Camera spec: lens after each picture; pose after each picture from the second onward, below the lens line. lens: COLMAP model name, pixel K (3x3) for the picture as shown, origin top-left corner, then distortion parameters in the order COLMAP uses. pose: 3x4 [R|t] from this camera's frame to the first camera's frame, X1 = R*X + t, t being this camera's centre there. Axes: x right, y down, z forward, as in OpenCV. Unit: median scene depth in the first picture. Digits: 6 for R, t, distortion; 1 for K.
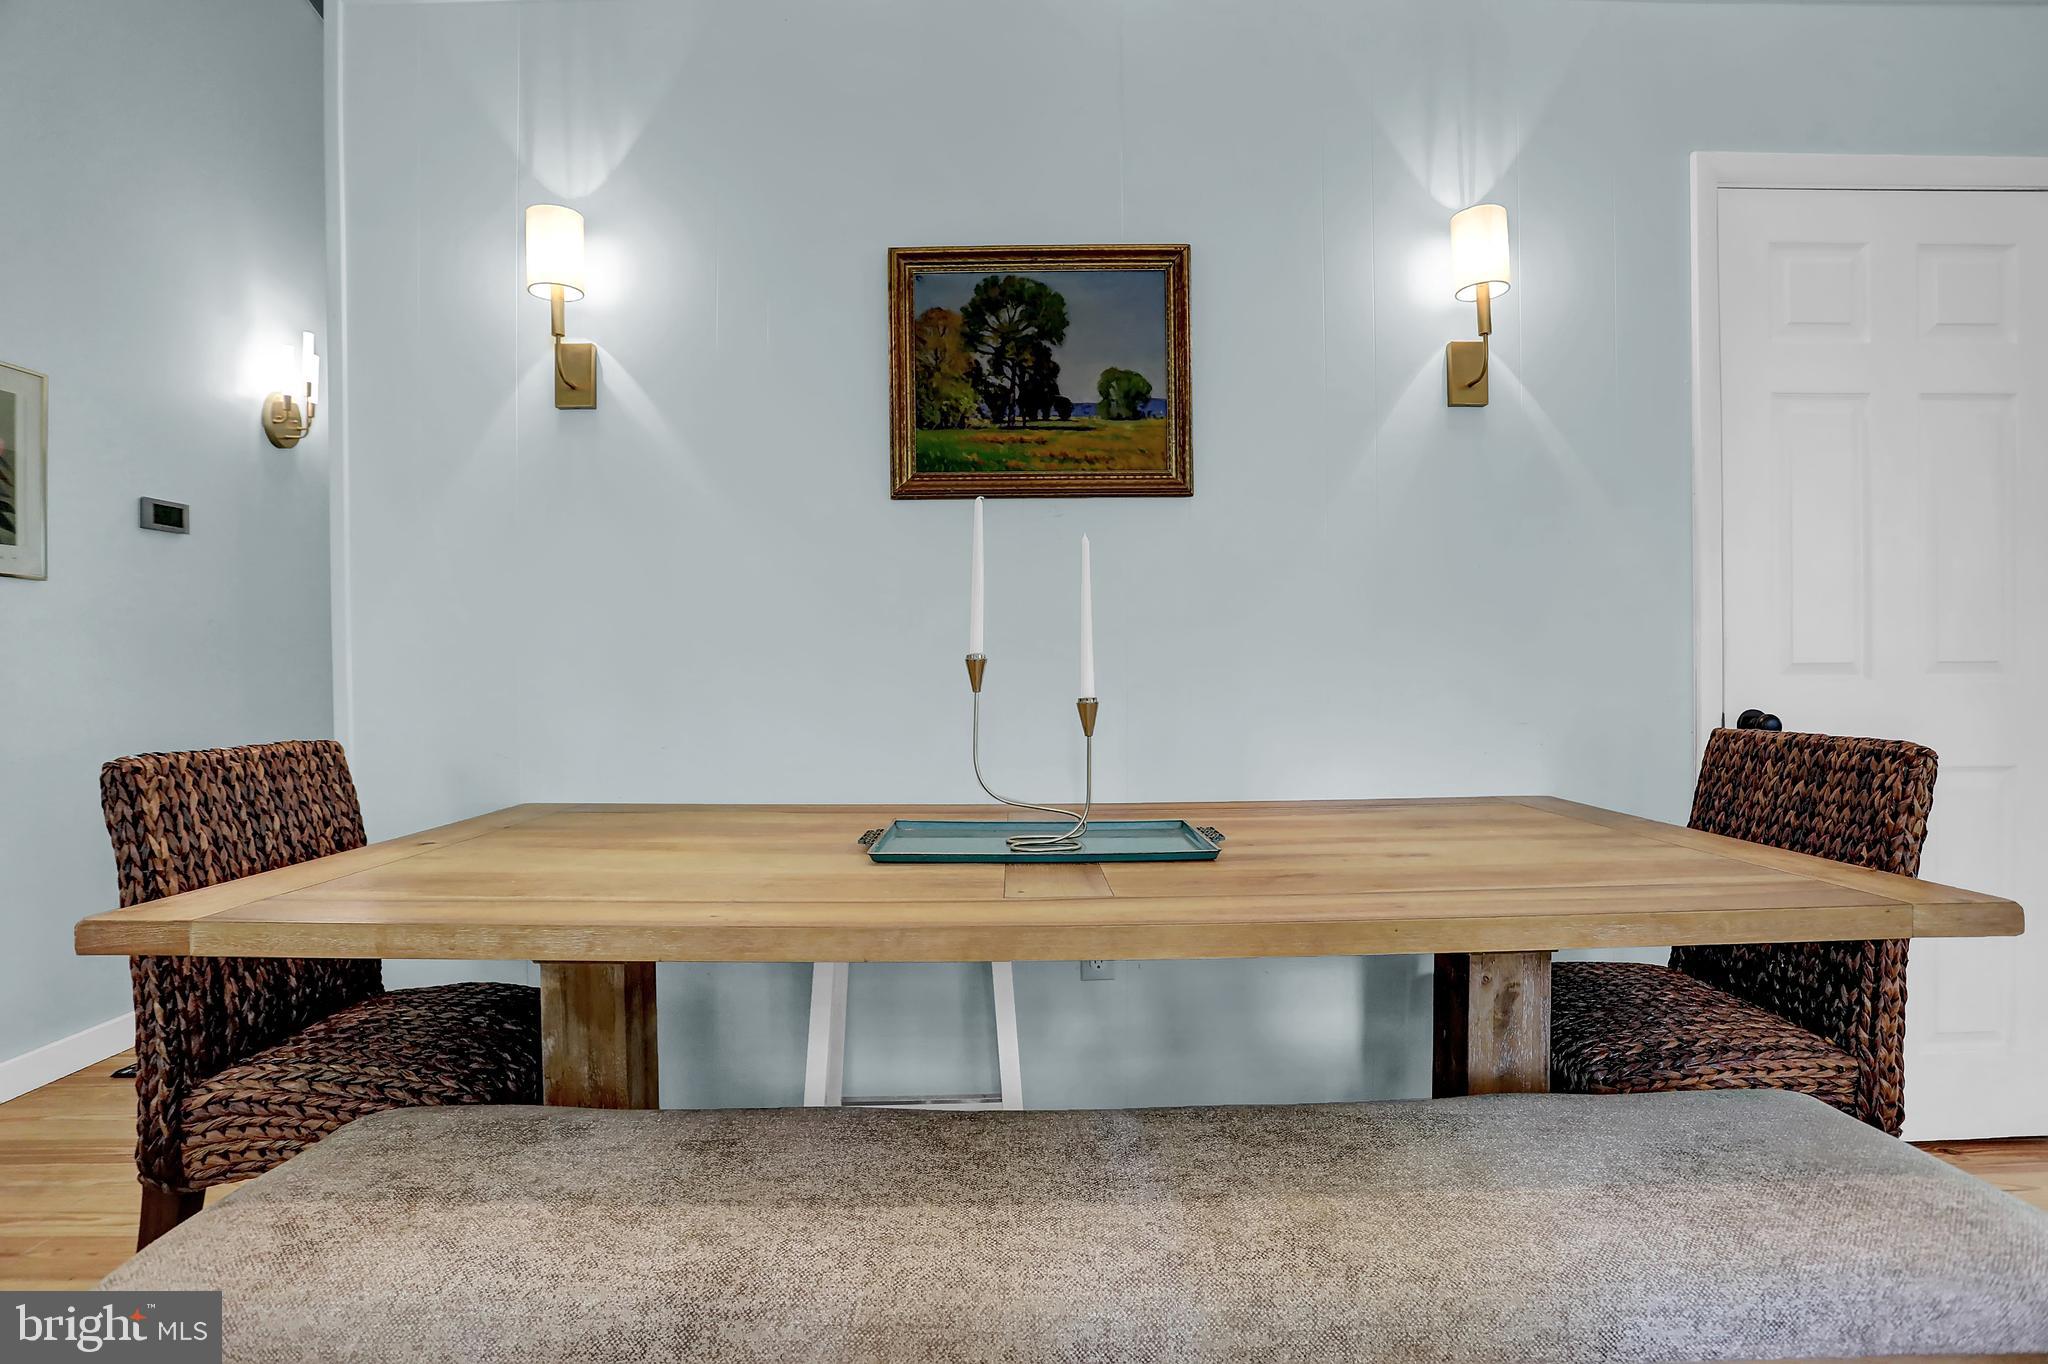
lens RADIAL K [[987.1, 0, 1024.0], [0, 987.1, 682.0], [0, 0, 1]] dist [-0.089809, 0.036033]
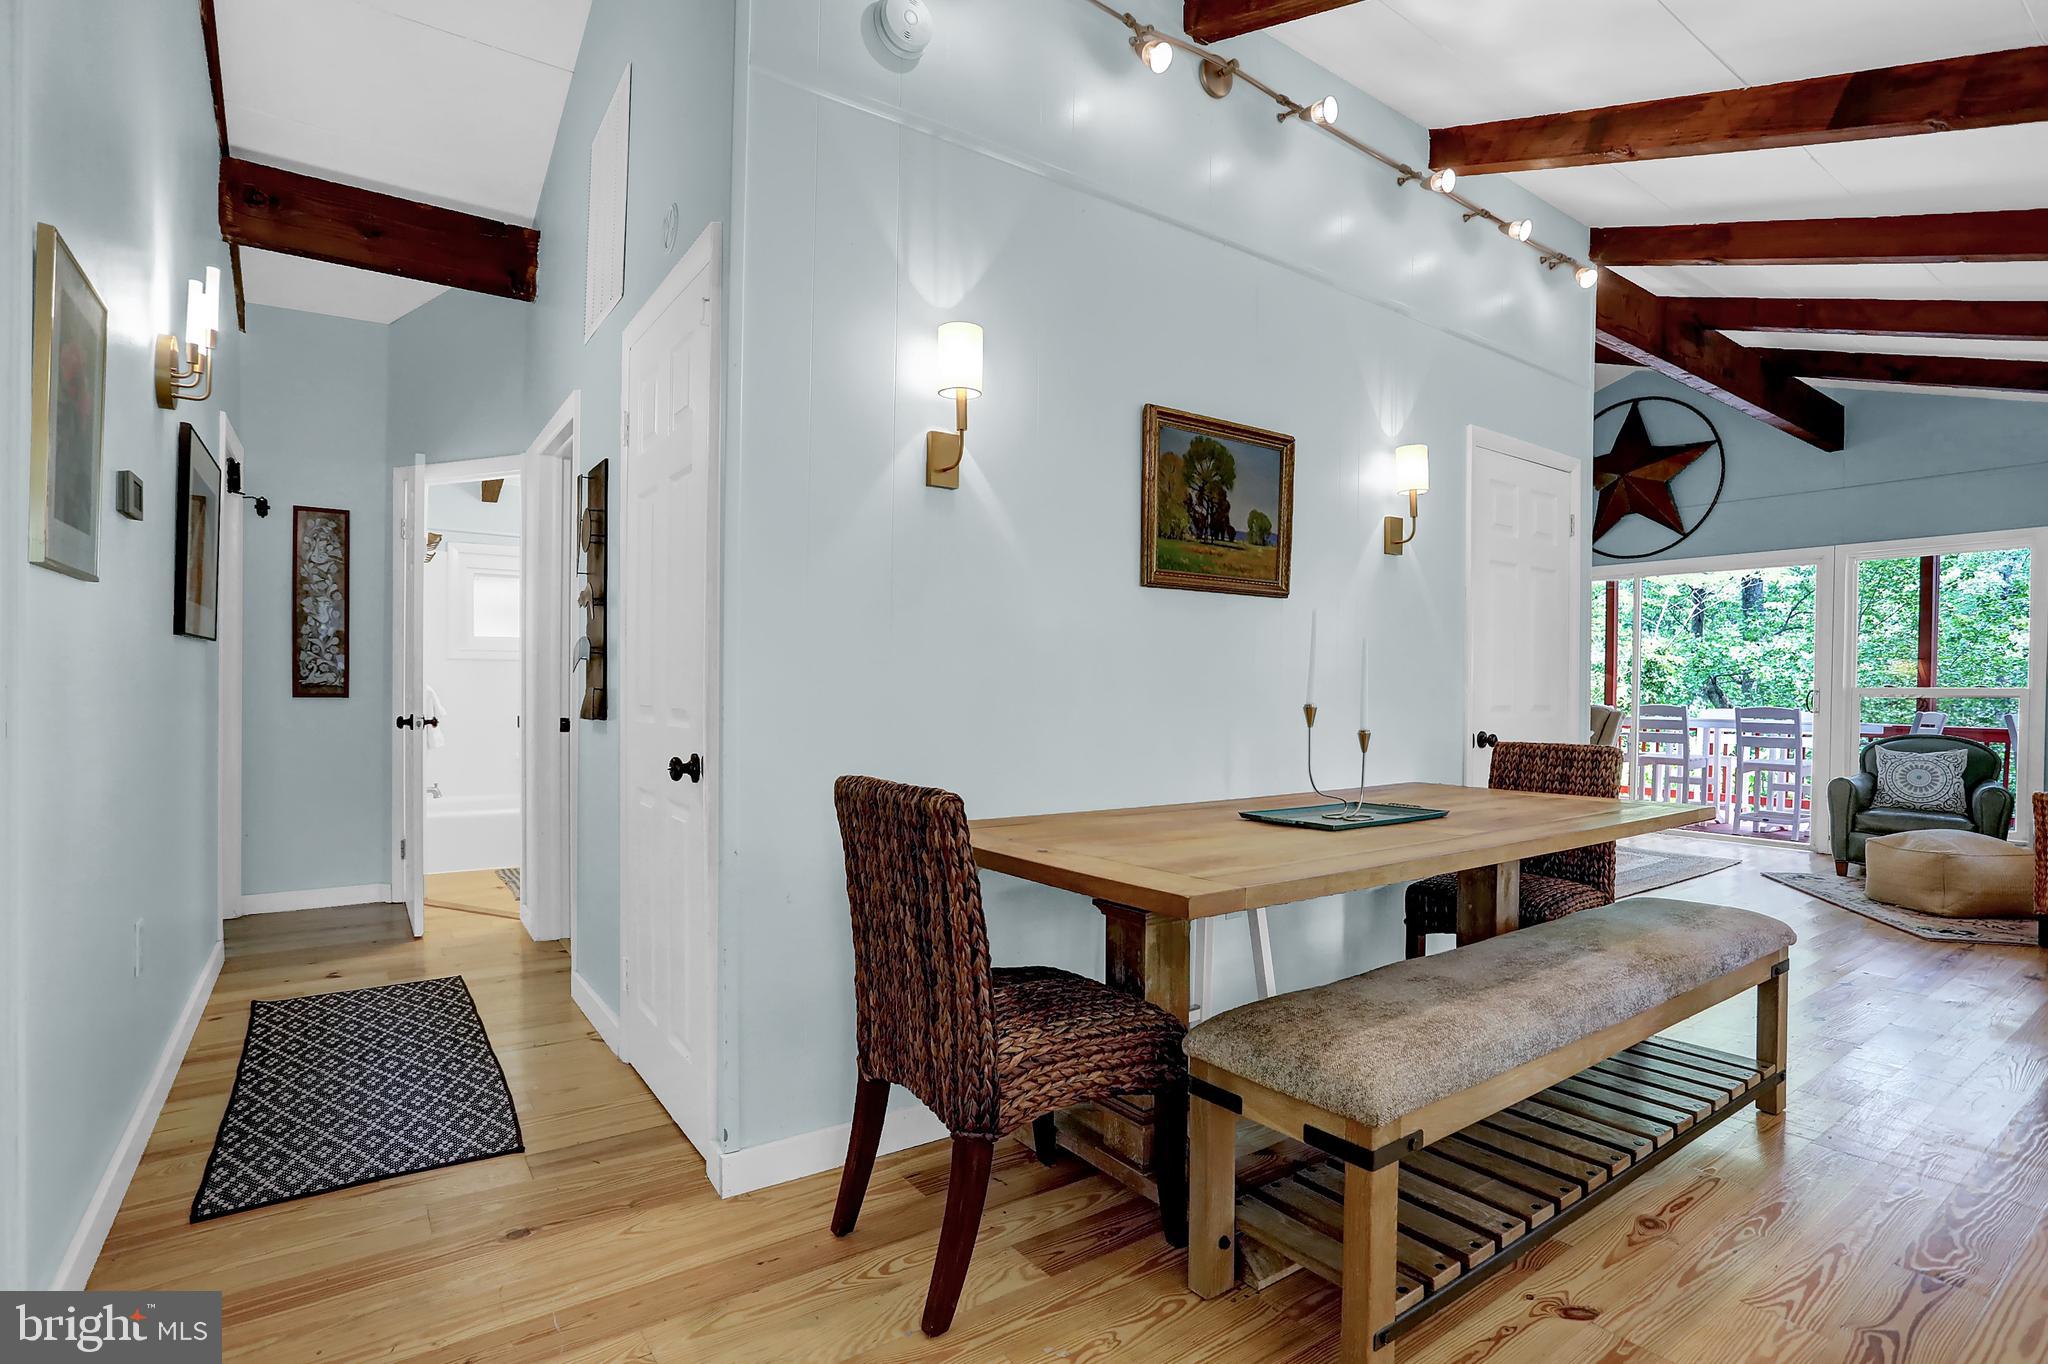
lens RADIAL K [[987.9, 0, 1019.1], [0, 987.9, 701.8], [0, 0, 1]] dist [-0.079738, 0.028684]
pose [[0.830534, 0.006725, 0.556927, -1.055615], [-0.003675, 0.999972, -0.006595, -0.013862], [-0.556955, 0.003431, 0.830535, -0.054670]]
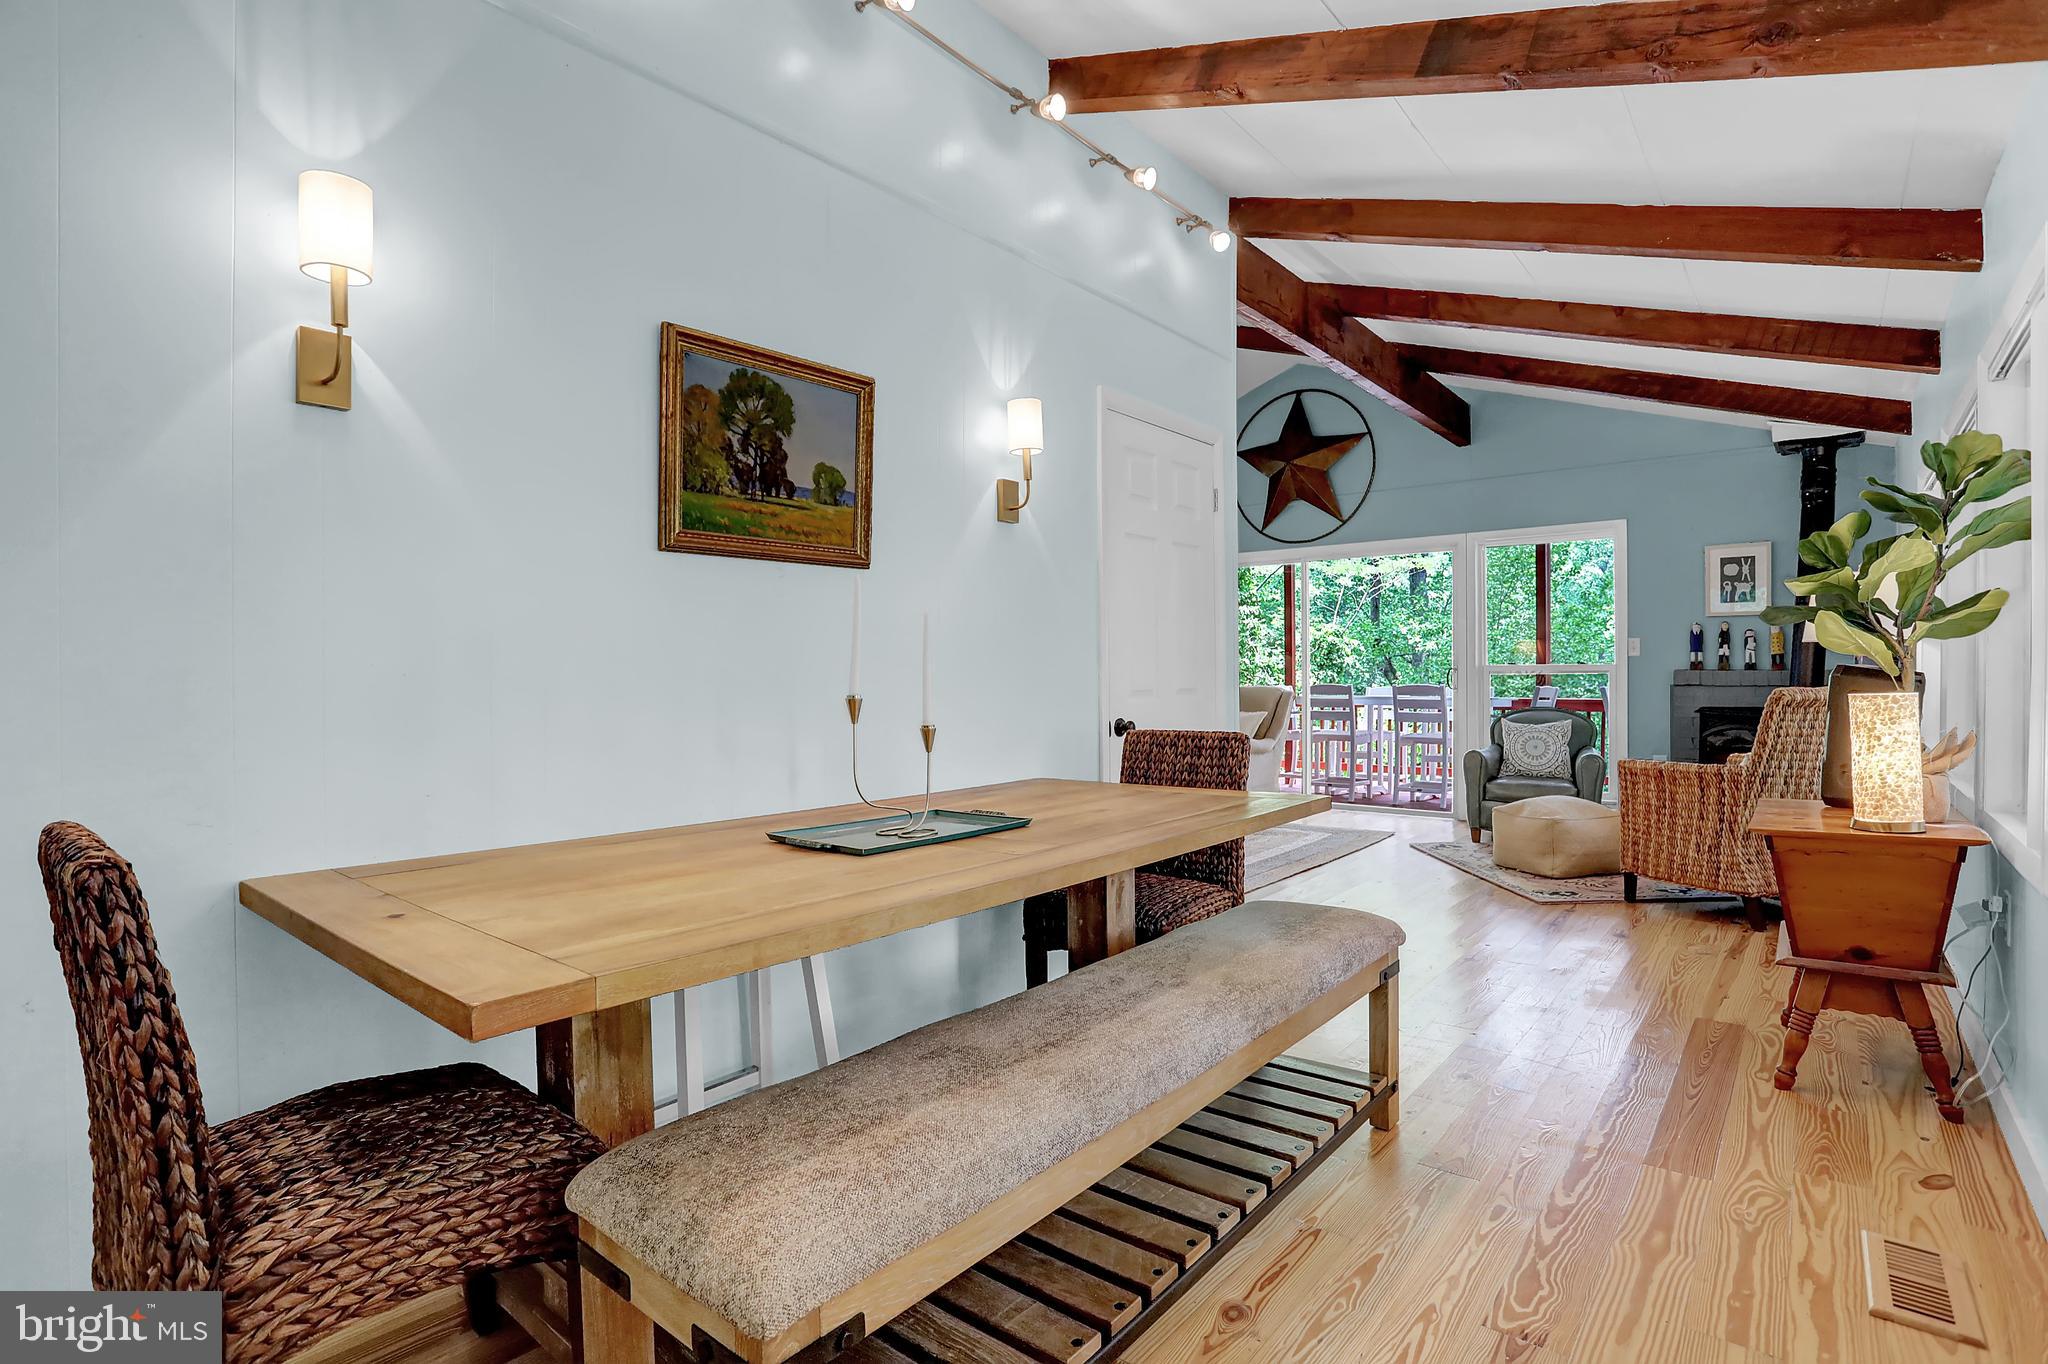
lens RADIAL K [[987.1, 0, 1024.0], [0, 987.1, 682.0], [0, 0, 1]] dist [-0.089809, 0.036033]
pose [[0.653929, -0.002488, 0.756552, -0.695307], [0.018627, 0.999744, -0.012812, -0.017965], [-0.756326, 0.022470, 0.653808, -0.014139]]
